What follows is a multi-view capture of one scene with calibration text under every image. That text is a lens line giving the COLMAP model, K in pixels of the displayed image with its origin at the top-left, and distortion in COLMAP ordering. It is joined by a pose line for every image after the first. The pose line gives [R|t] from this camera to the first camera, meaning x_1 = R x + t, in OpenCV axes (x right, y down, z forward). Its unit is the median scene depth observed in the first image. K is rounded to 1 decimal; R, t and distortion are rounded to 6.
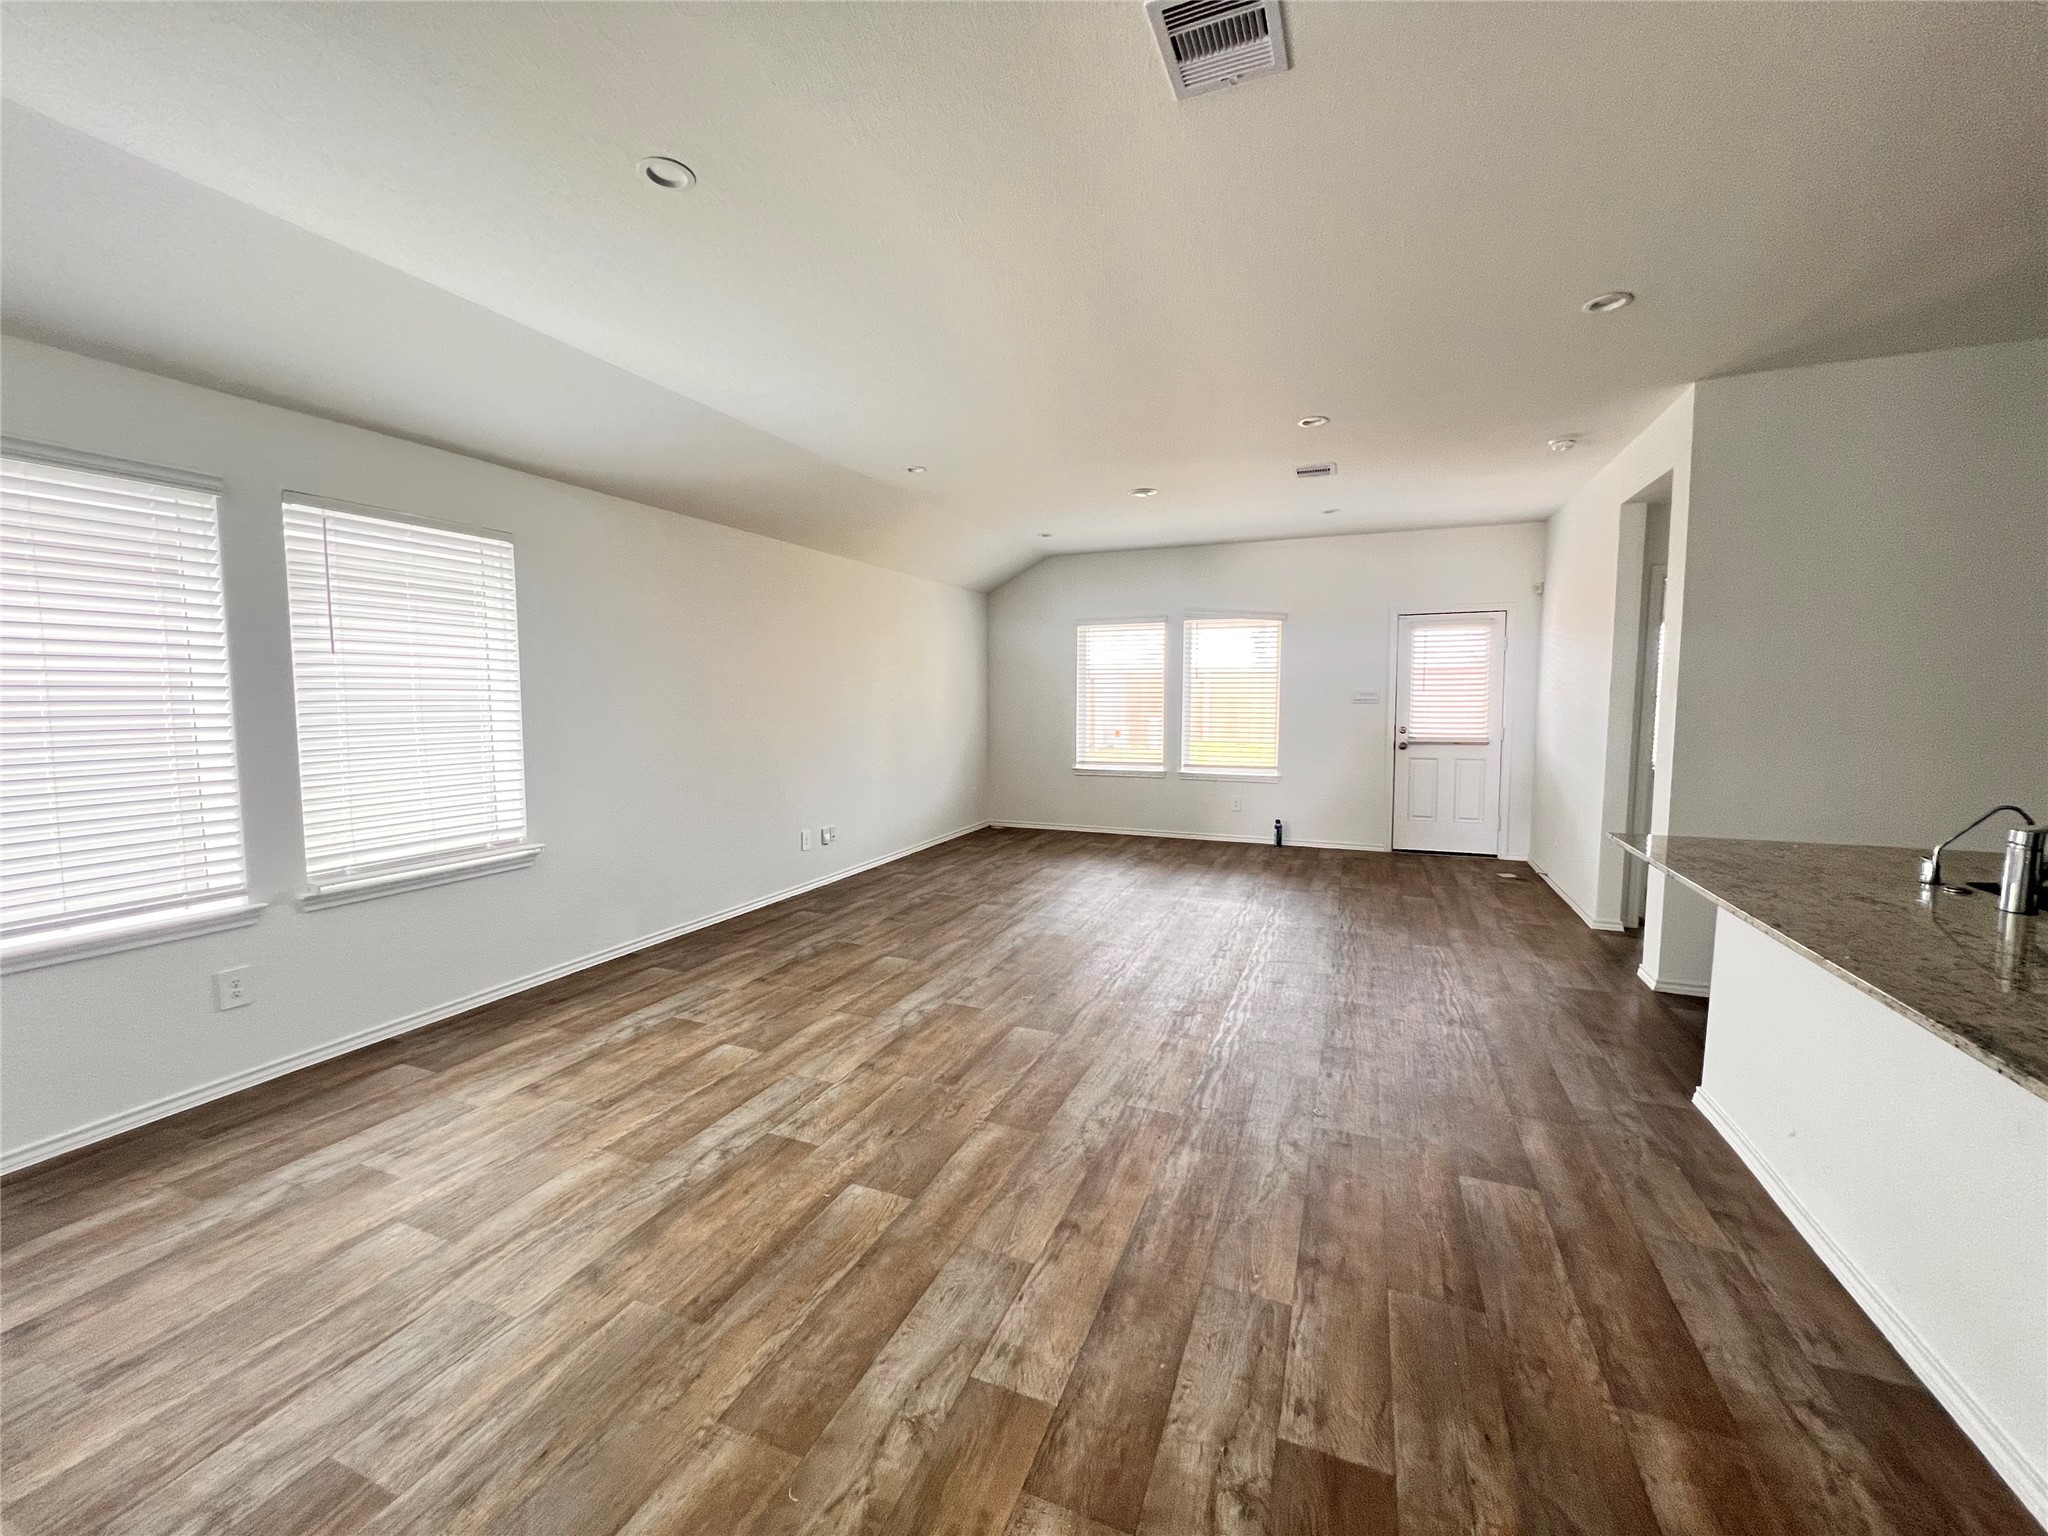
lens RADIAL K [[825.3, 0, 1014.6], [0, 825.3, 761.0], [0, 0, 1]] dist [0.002753, 0.000433]
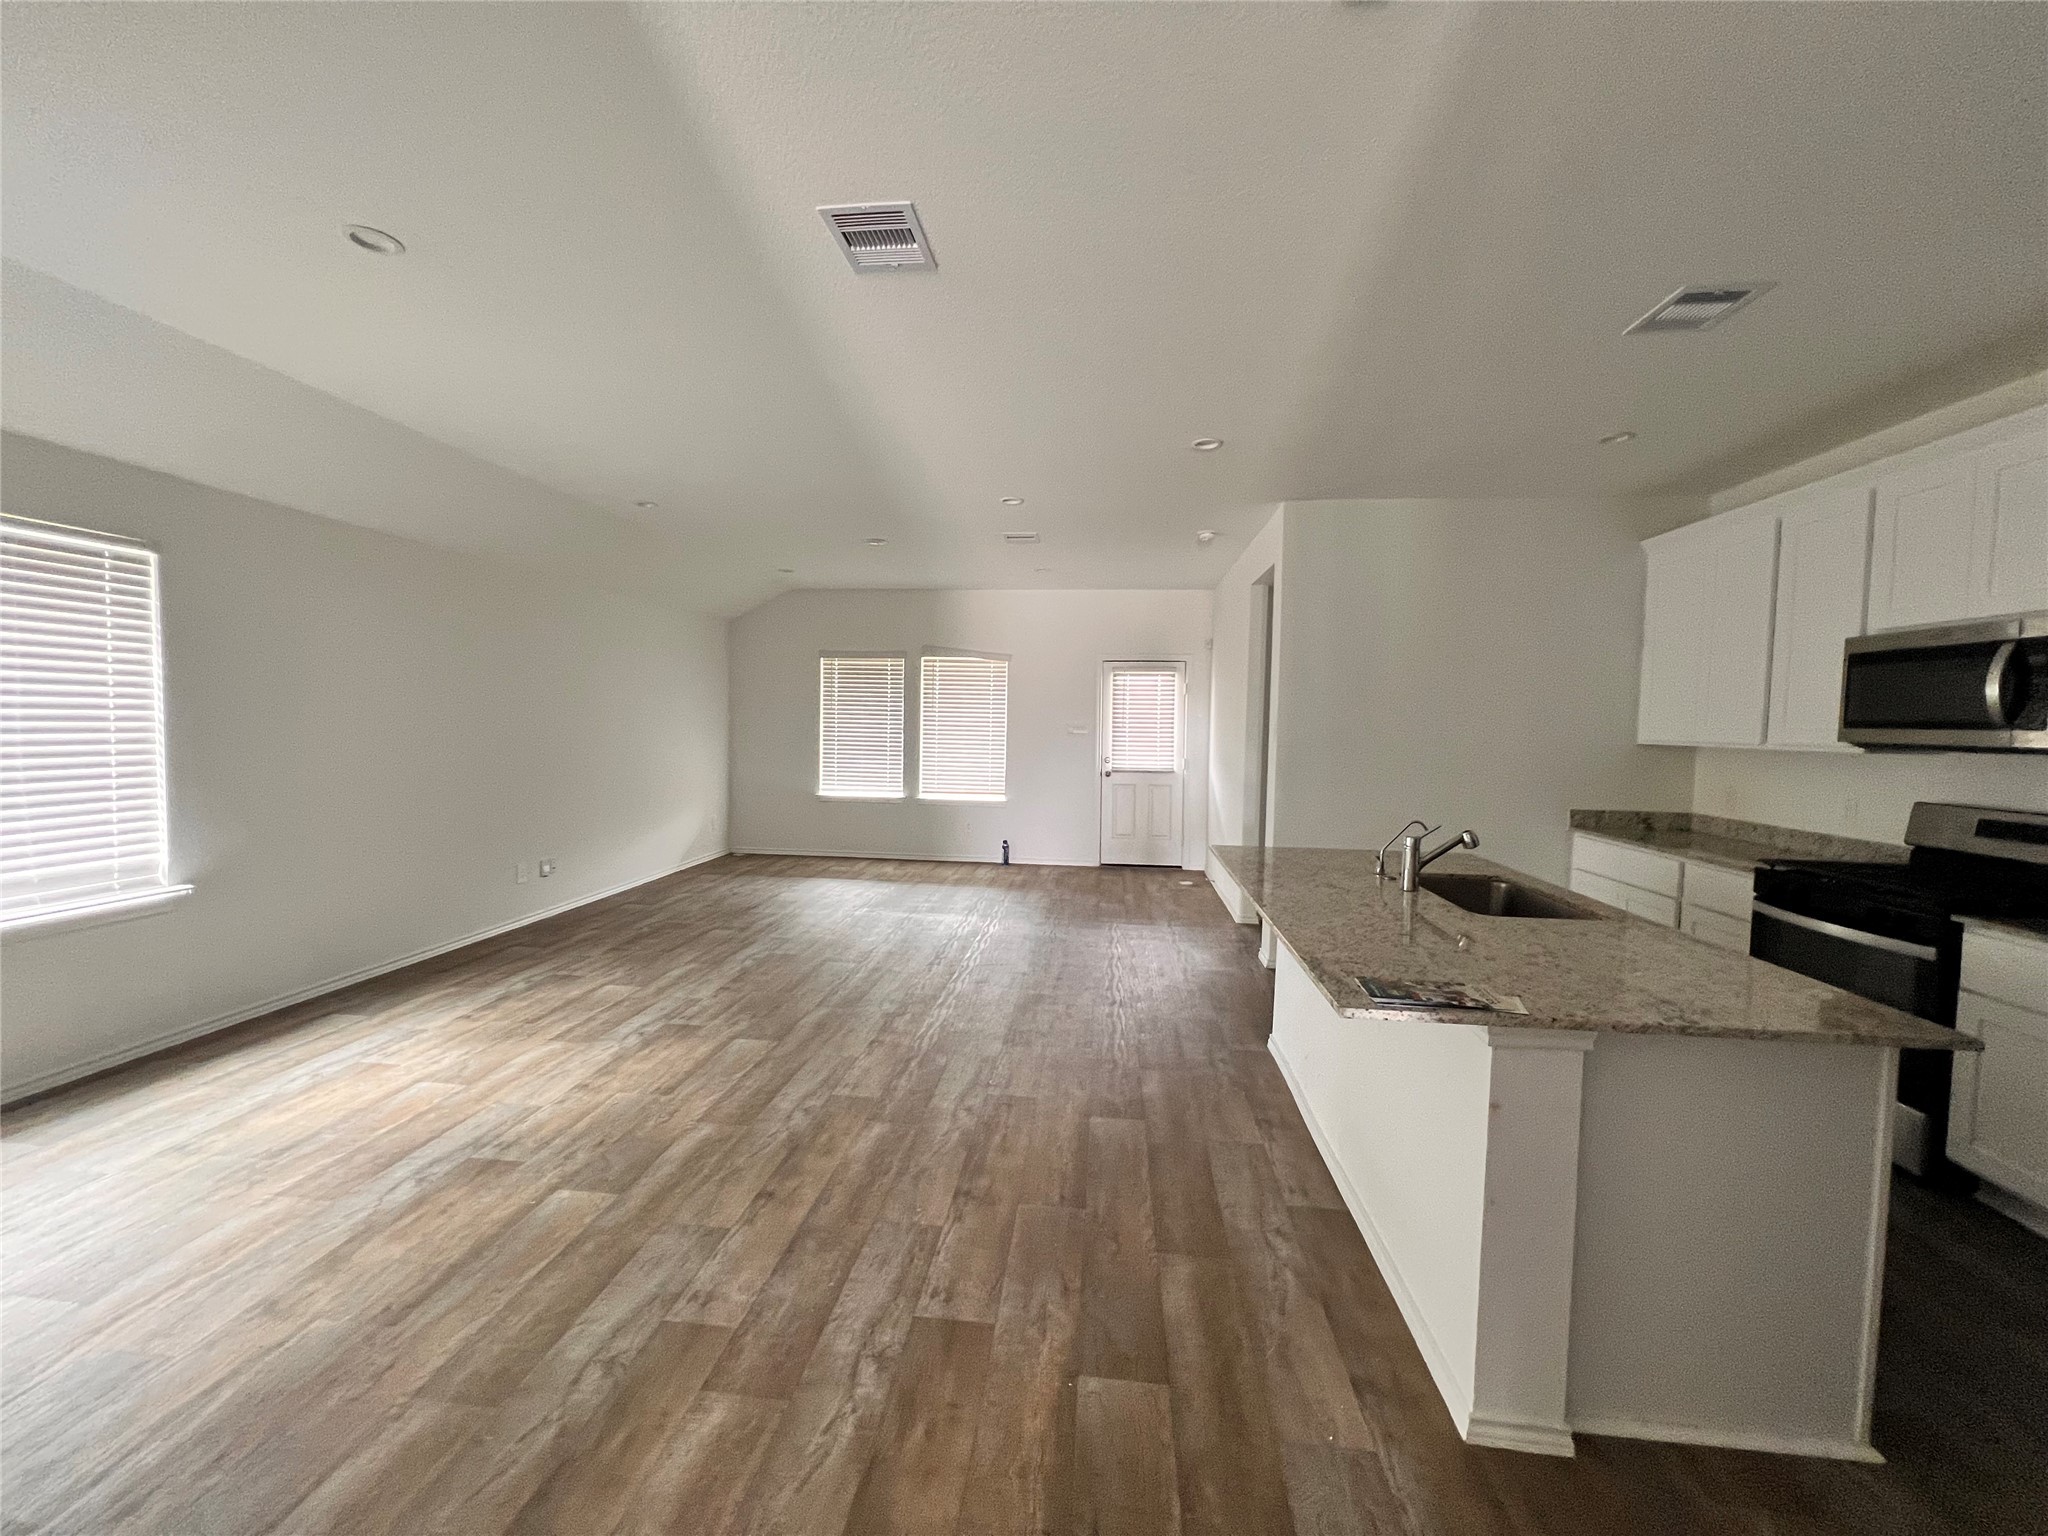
lens RADIAL K [[830.2, 0, 1019.8], [0, 830.2, 761.5], [0, 0, 1]] dist [0.002391, 0.000656]
pose [[0.959261, 0.004481, 0.282485, 0.067435], [0.003213, 0.999637, -0.026767, -0.012725], [-0.282502, 0.026585, 0.958898, -0.210706]]
